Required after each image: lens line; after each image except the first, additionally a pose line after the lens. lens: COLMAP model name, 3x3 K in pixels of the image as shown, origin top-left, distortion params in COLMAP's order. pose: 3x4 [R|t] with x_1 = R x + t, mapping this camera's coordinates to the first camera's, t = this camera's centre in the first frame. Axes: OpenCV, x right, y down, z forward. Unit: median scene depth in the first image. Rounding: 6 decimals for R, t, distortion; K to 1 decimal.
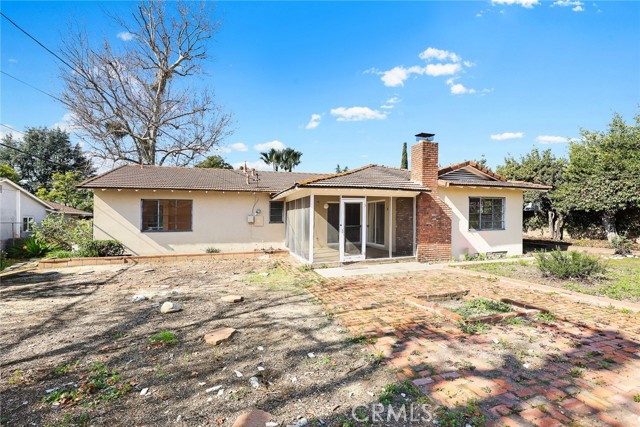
lens RADIAL K [[277.8, 0, 319.8], [0, 277.8, 213.7], [0, 0, 1]] dist [0.000223, -0.000037]
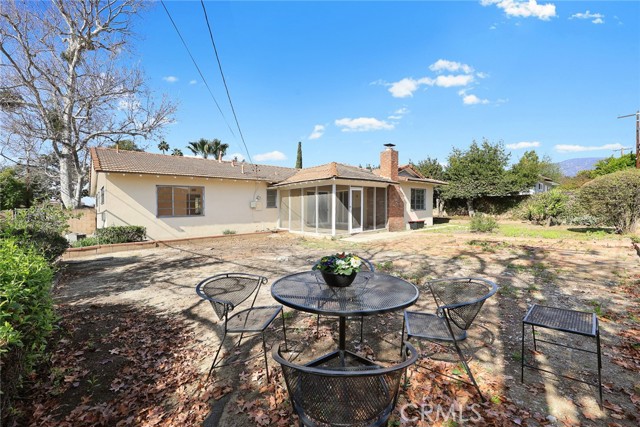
lens RADIAL K [[249.6, 0, 320.7], [0, 249.6, 212.0], [0, 0, 1]] dist [-0.004787, -0.000125]
pose [[0.924077, -0.019245, 0.381722, -0.434777], [0.006543, 0.999382, 0.034545, 0.018308], [-0.382151, -0.029424, 0.923631, -0.069898]]
